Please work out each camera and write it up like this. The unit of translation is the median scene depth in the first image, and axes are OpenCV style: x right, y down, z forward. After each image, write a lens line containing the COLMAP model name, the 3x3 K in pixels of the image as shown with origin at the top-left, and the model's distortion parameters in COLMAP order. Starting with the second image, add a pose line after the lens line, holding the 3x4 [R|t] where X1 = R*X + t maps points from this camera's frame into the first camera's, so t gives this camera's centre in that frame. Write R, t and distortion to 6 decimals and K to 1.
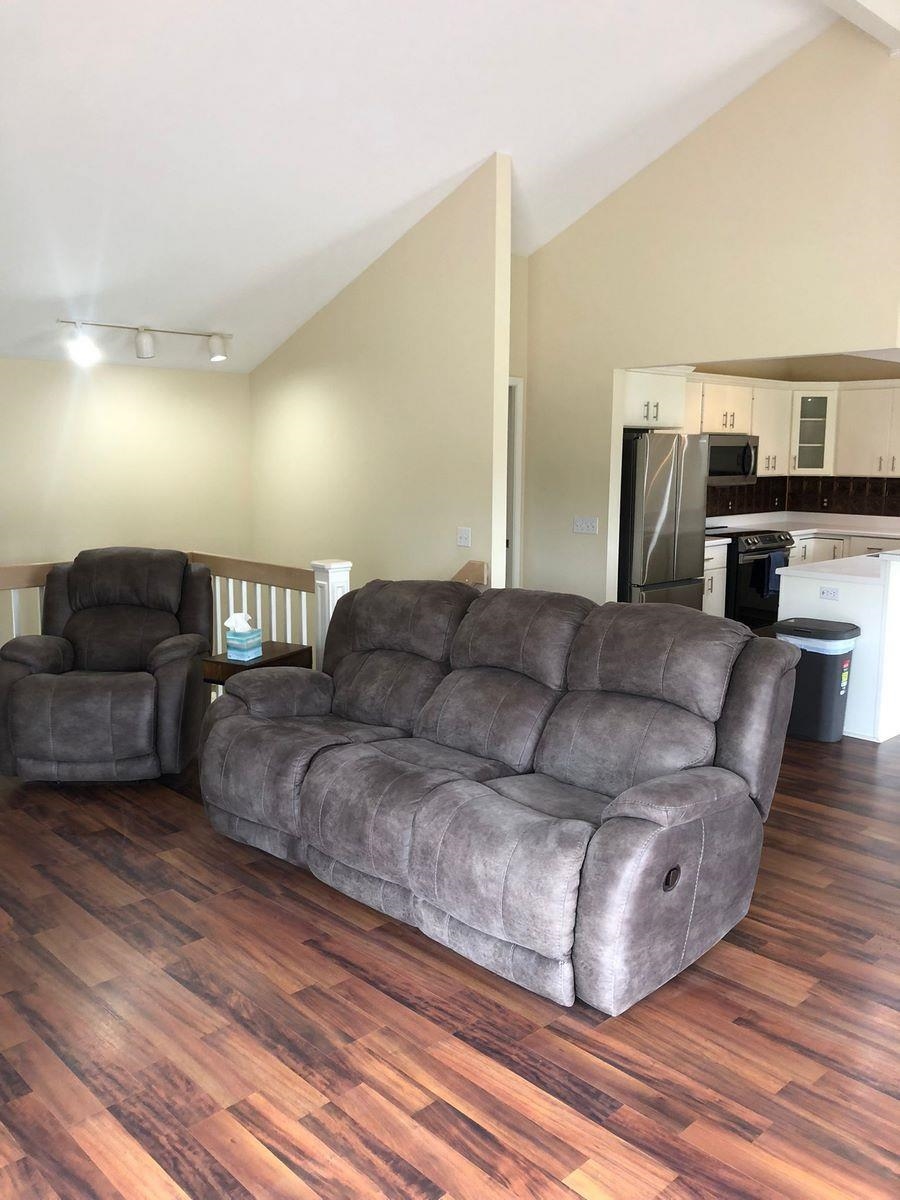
lens RADIAL K [[969.9, 0, 450.0], [0, 969.9, 600.0], [0, 0, 1]] dist [0.039633, -0.033242]
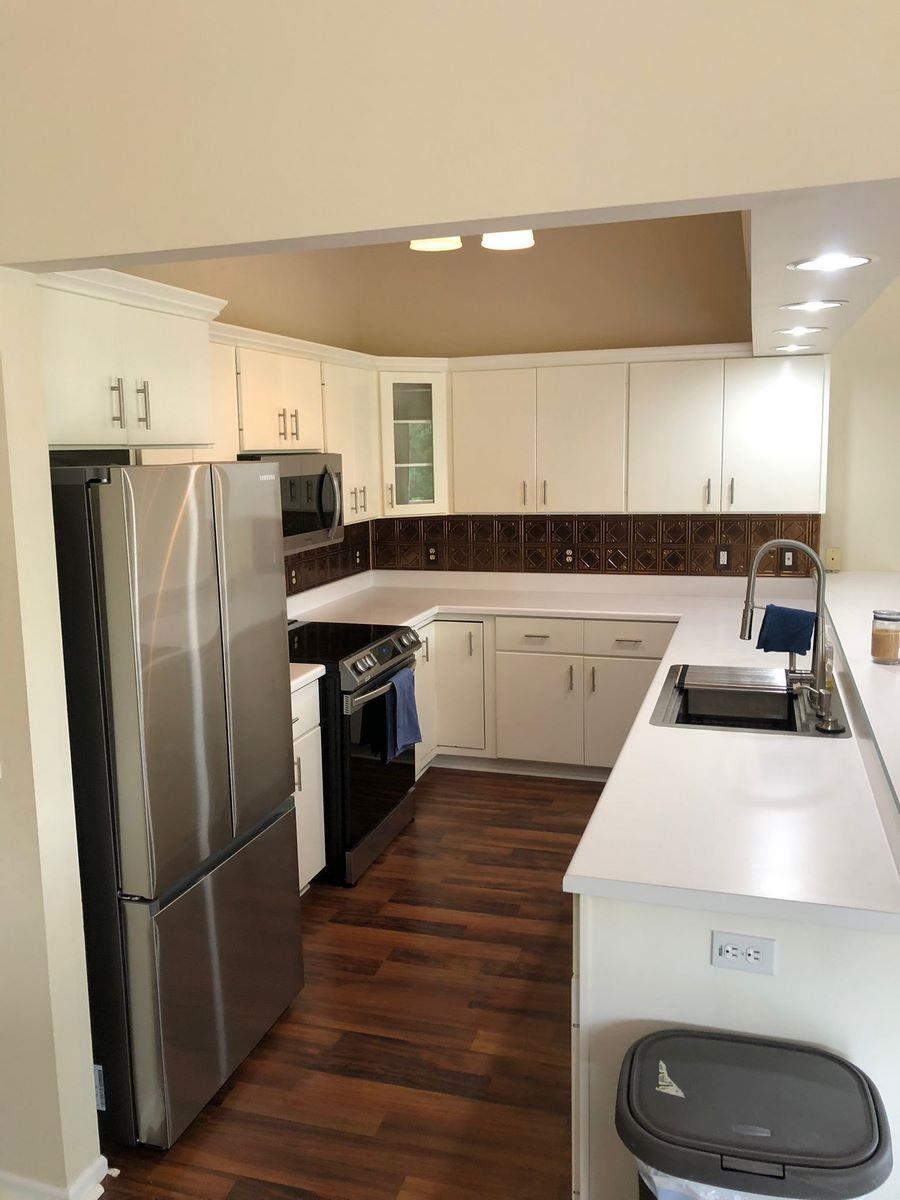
lens RADIAL K [[987.5, 0, 431.9], [0, 987.5, 590.2], [0, 0, 1]] dist [0.060262, -0.128144]
pose [[0.881875, -0.092373, 0.462347, 0.103668], [0.098753, 0.995057, 0.010444, -0.095029], [-0.461026, 0.036448, 0.886638, 0.502225]]
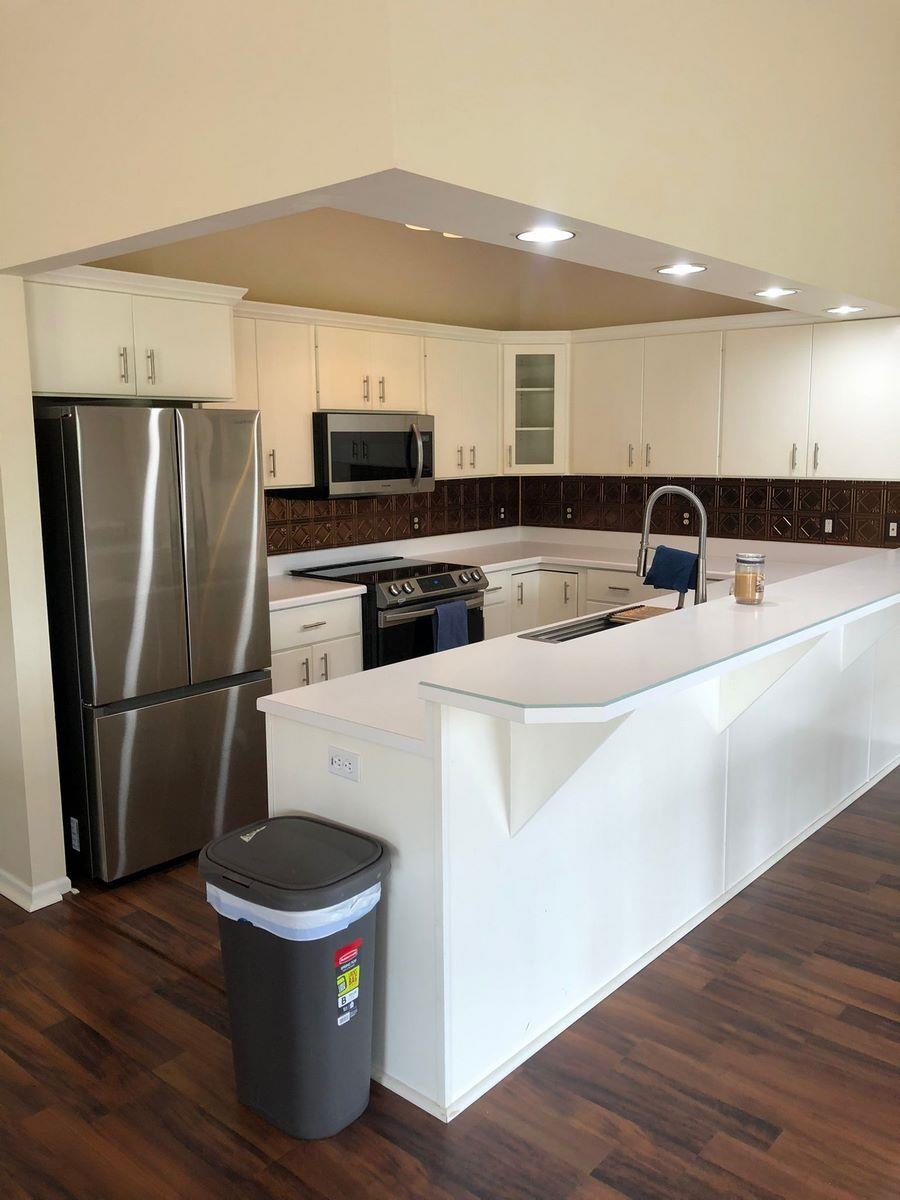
lens RADIAL K [[971.2, 0, 423.2], [0, 971.2, 597.2], [0, 0, 1]] dist [0.060750, -0.186995]
pose [[0.996866, -0.027080, 0.074326, 0.263560], [0.026490, 0.999609, 0.008917, -0.057139], [-0.074539, -0.006920, 0.997194, 0.377907]]
